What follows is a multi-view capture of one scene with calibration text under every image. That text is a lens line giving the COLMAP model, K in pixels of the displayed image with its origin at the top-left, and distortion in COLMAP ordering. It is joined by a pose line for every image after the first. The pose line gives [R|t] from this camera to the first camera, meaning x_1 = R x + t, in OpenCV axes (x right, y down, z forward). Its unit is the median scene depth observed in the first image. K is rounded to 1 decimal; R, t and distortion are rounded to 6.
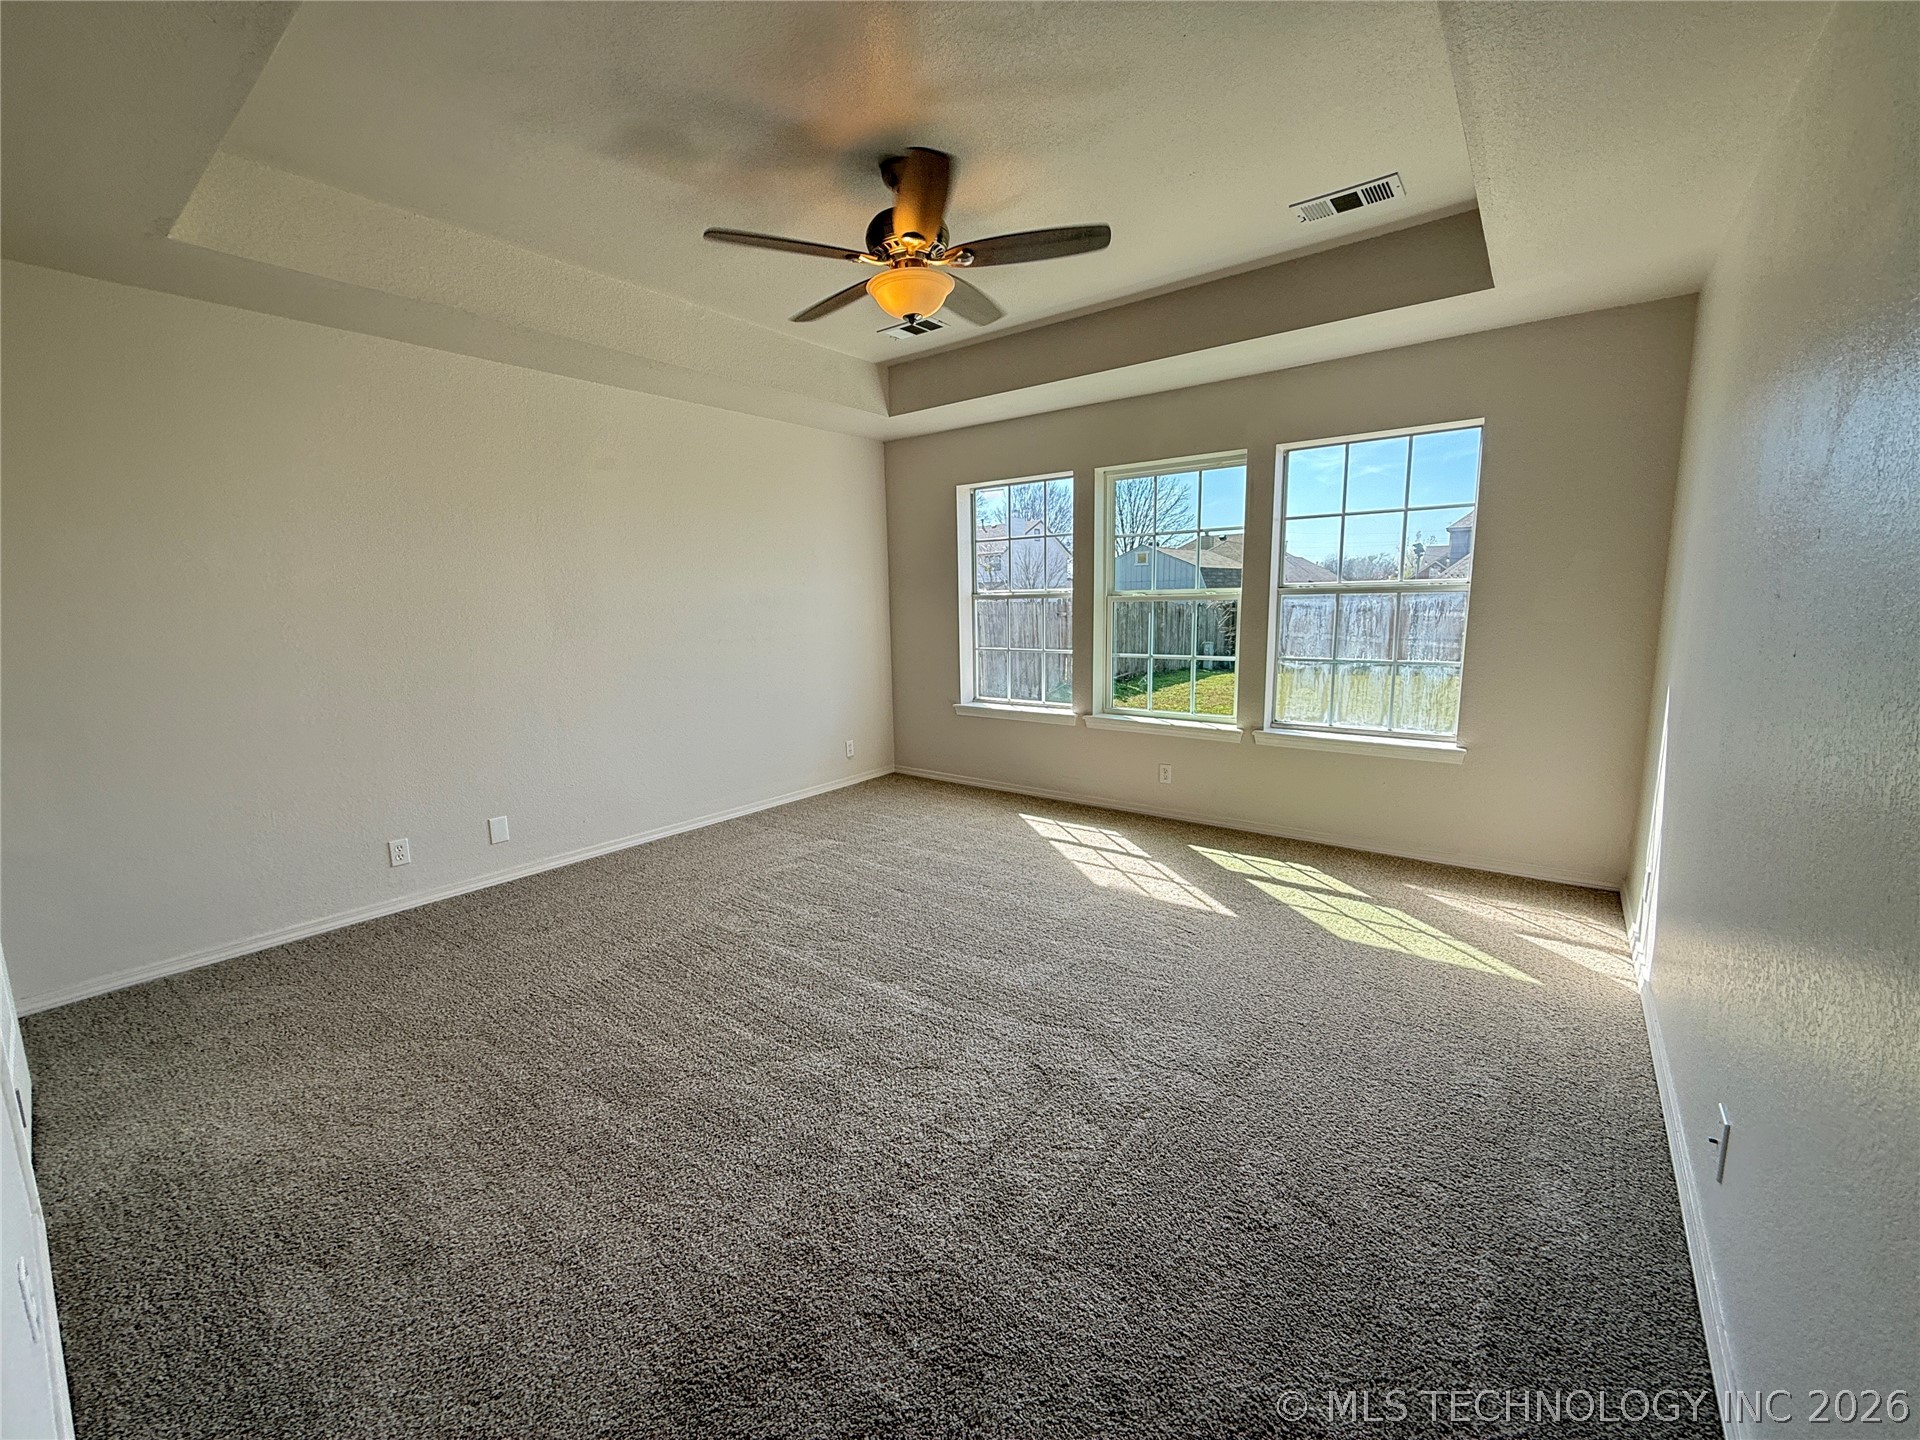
lens RADIAL K [[763.9, 0, 954.0], [0, 763.9, 722.3], [0, 0, 1]] dist [-0.001382, -0.000172]
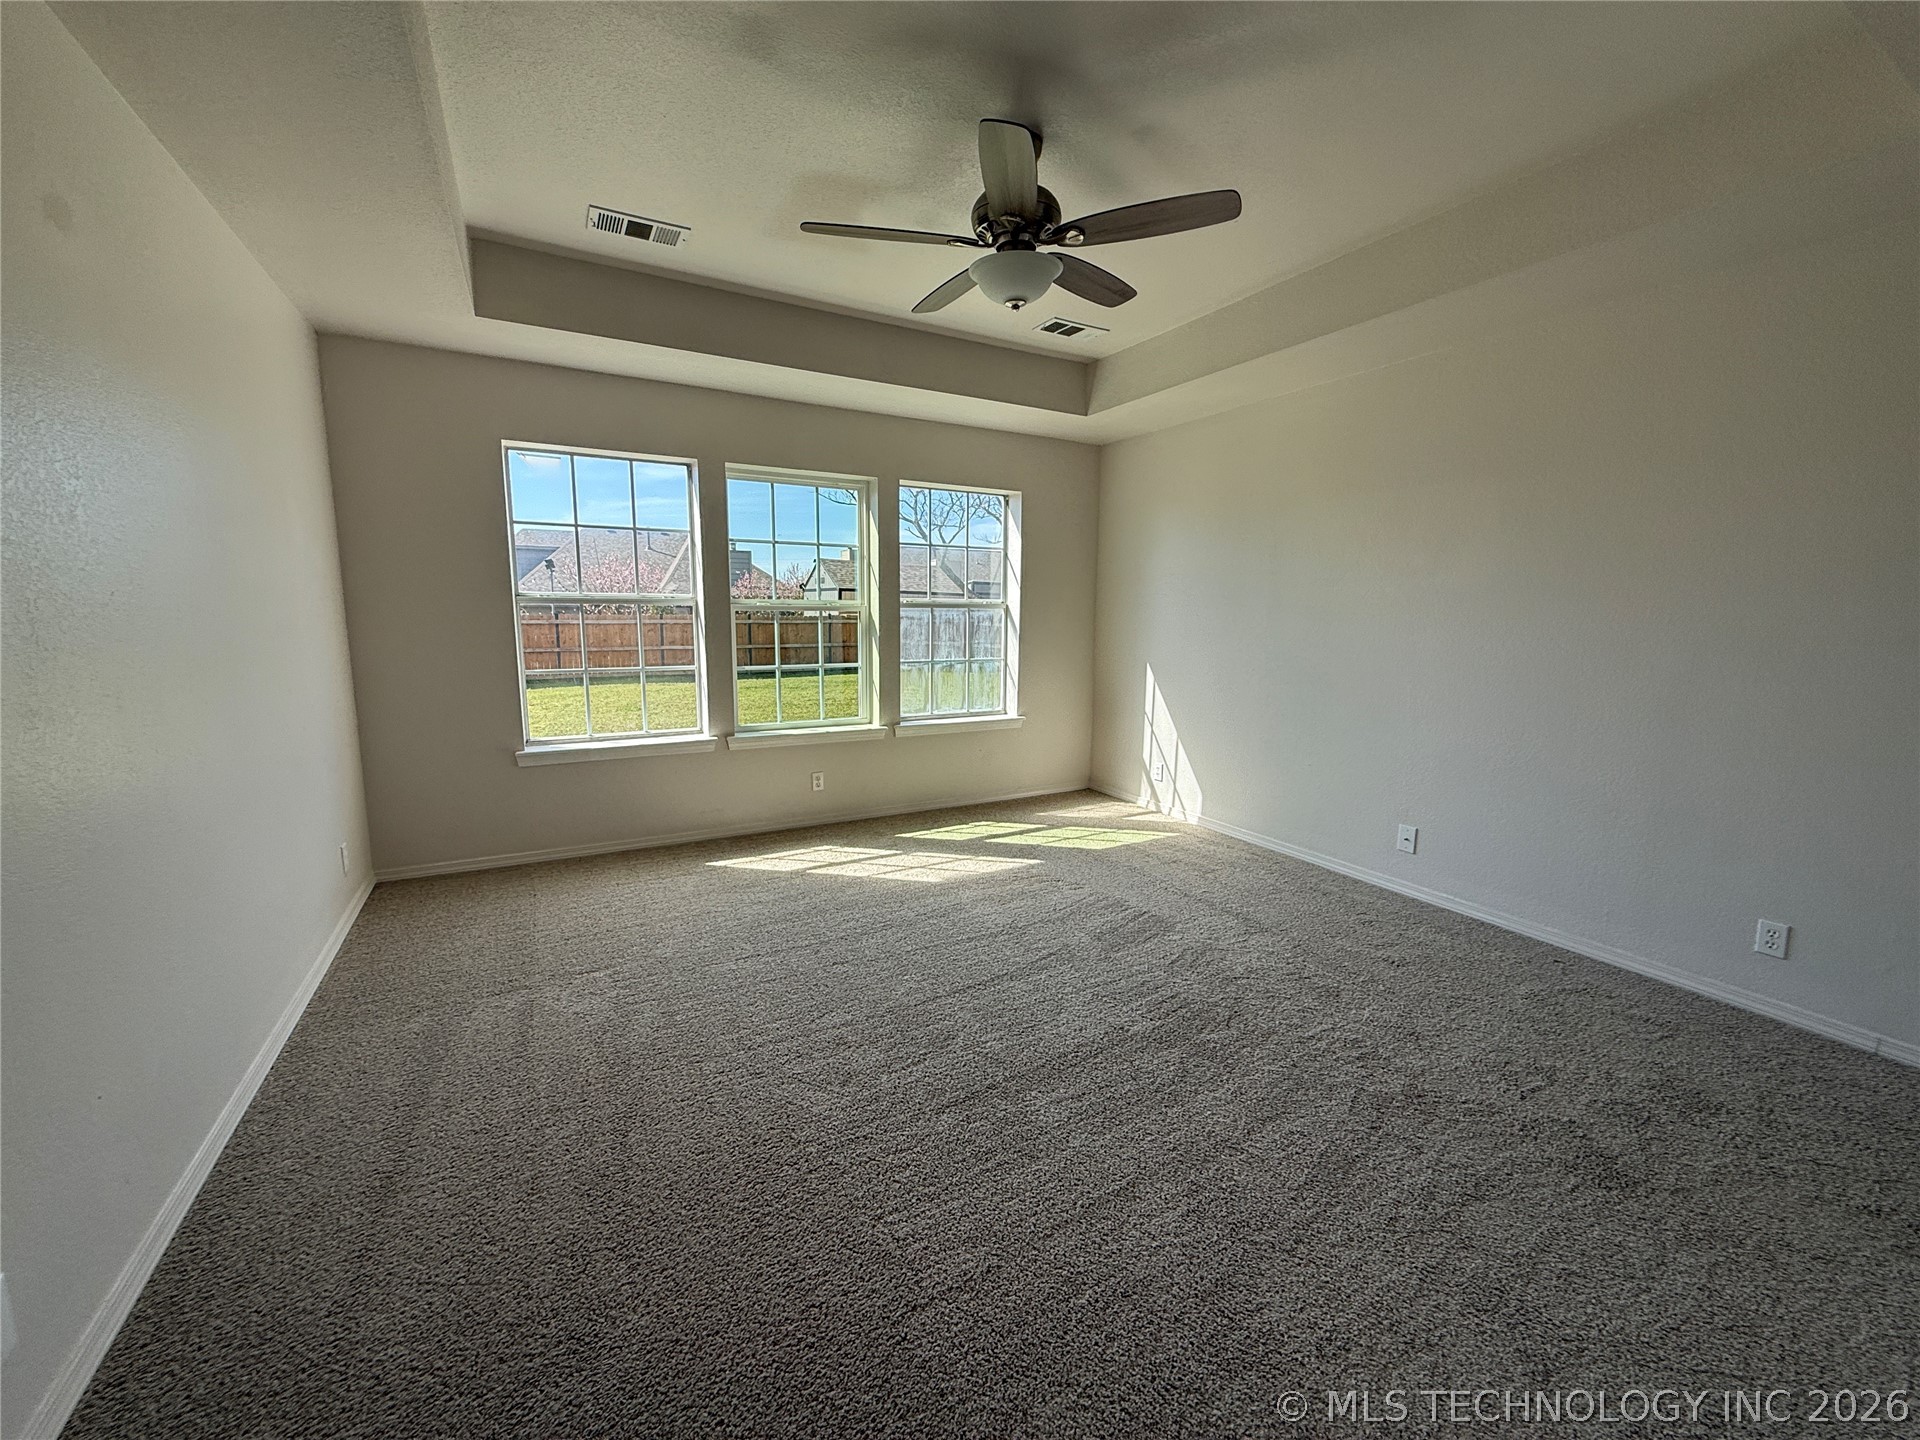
lens RADIAL K [[763.9, 0, 954.0], [0, 763.9, 722.3], [0, 0, 1]] dist [-0.001382, -0.000172]
pose [[0.391455, -0.113120, 0.913218, -0.643185], [0.128718, 0.989389, 0.067380, -0.062178], [-0.911150, 0.091172, 0.401862, 0.476031]]
